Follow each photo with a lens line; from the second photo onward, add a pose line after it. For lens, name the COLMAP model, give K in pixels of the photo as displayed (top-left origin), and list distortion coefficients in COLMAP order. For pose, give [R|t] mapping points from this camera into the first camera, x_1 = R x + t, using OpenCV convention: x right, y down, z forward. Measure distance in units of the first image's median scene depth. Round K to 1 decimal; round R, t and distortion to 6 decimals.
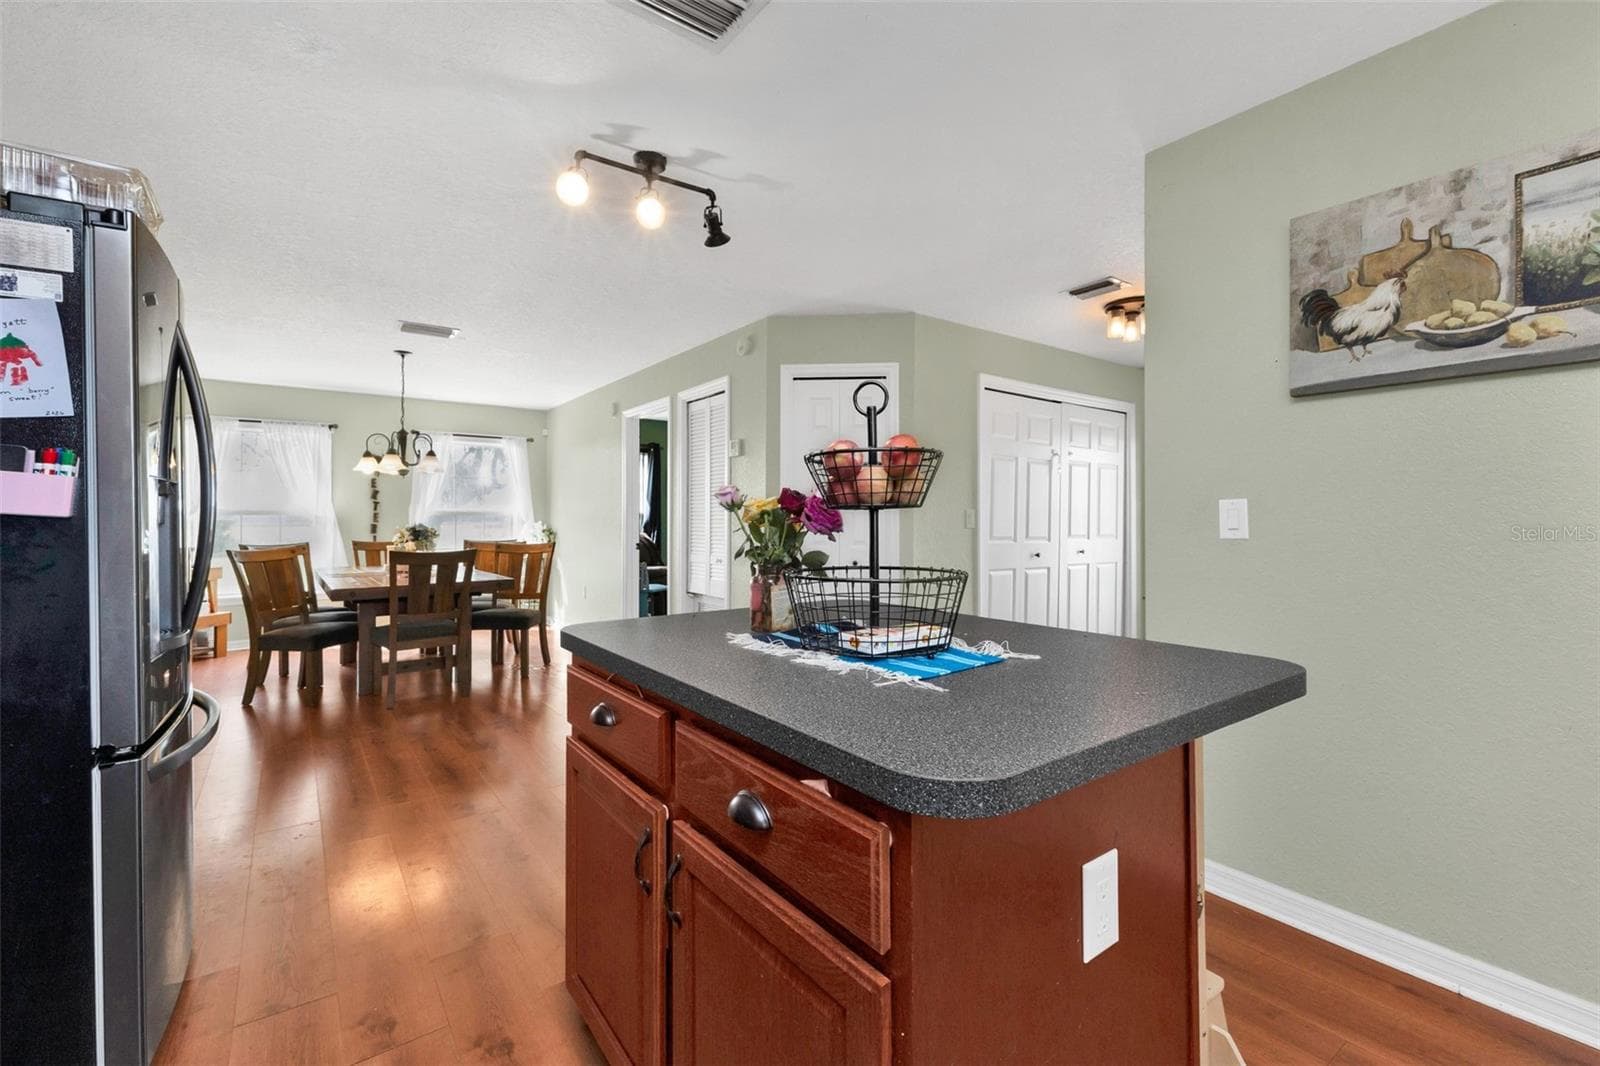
lens RADIAL K [[707.8, 0, 803.0], [0, 707.8, 515.3], [0, 0, 1]] dist [0.001522, 0.001845]
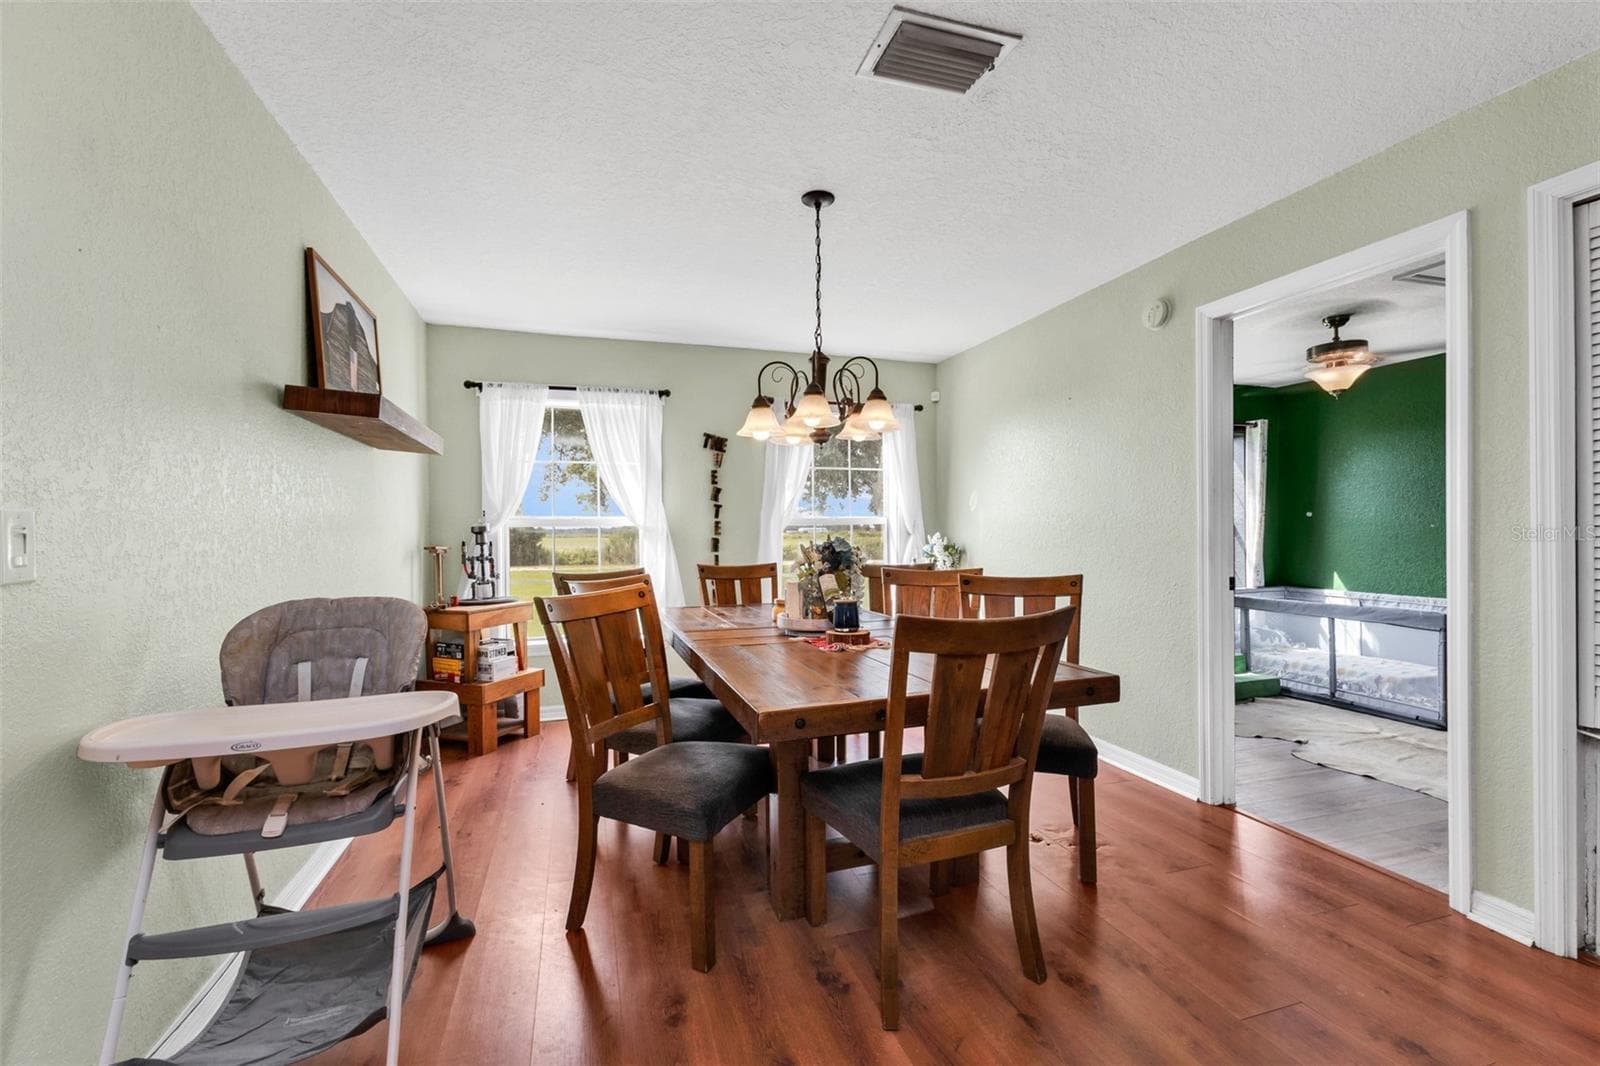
lens RADIAL K [[707.8, 0, 784.2], [0, 707.8, 539.6], [0, 0, 1]] dist [0.001522, 0.001845]
pose [[0.939291, -0.000254, -0.343122, -0.374329], [0.006947, 0.999809, 0.018277, 0.002551], [0.343052, -0.019551, 0.939113, 0.464875]]
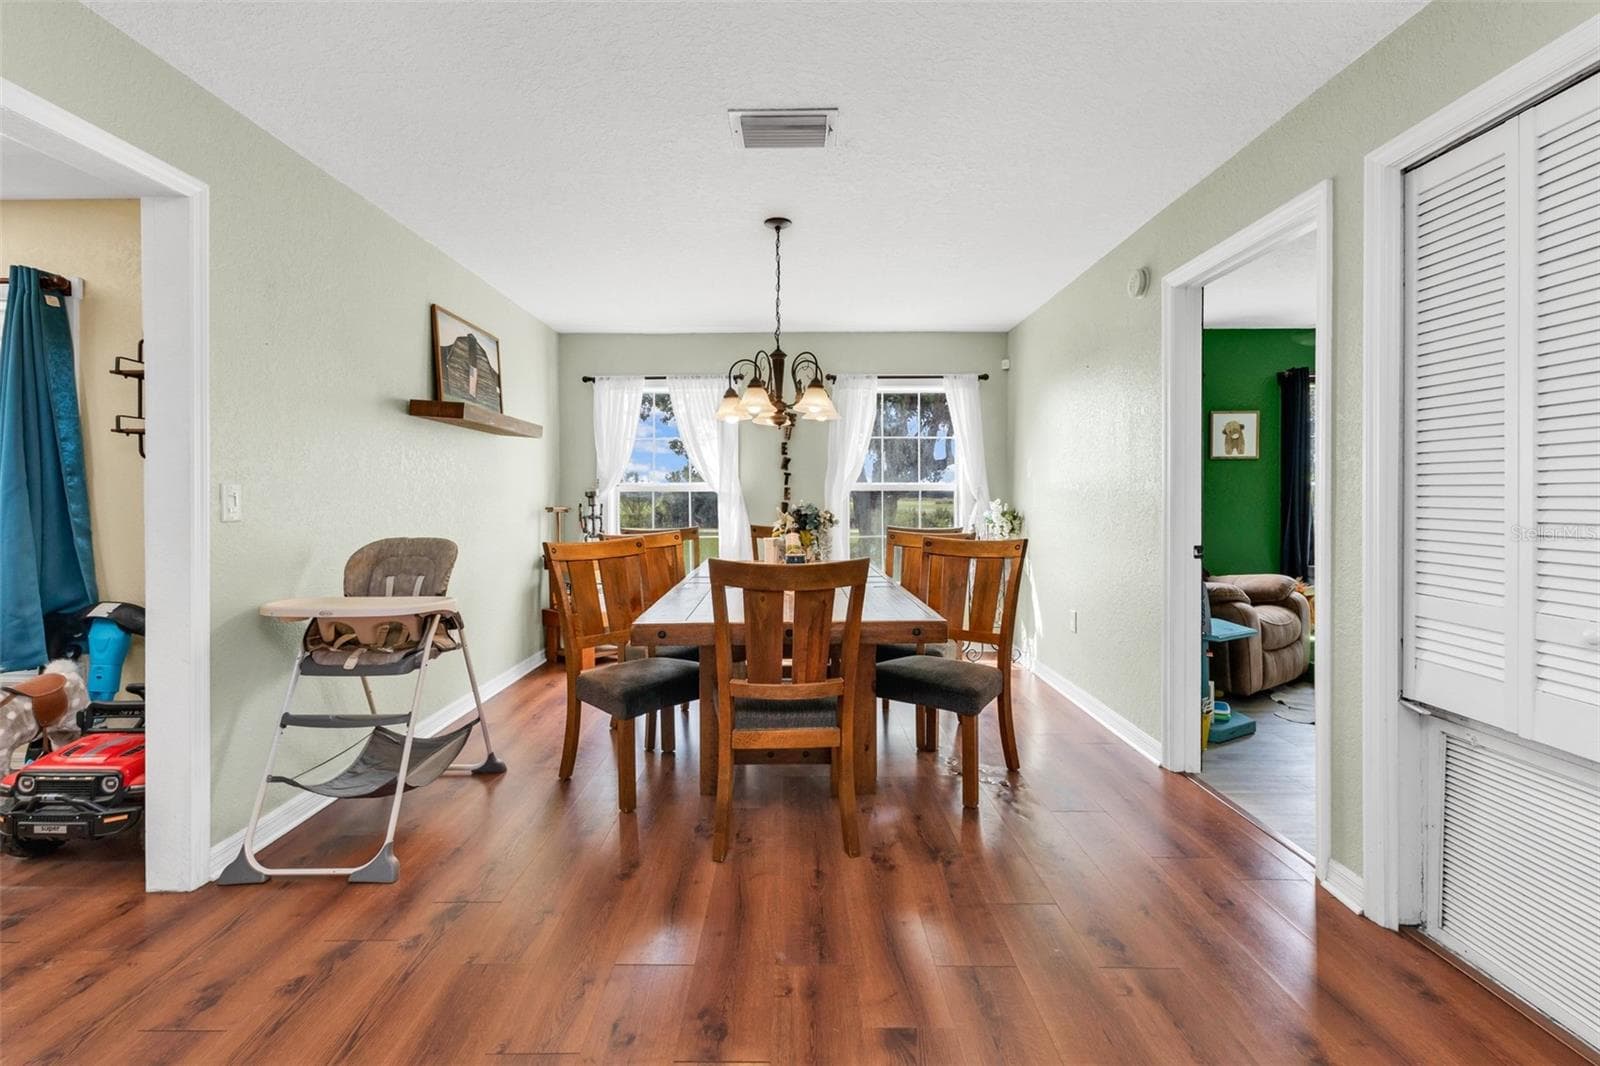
lens RADIAL K [[707.8, 0, 748.6], [0, 707.8, 512.9], [0, 0, 1]] dist [0.001522, 0.001845]
pose [[0.771177, 0.015826, -0.636425, -0.174255], [0.003610, 0.999566, 0.029230, 0.001805], [0.636611, -0.024838, 0.770785, 0.458225]]
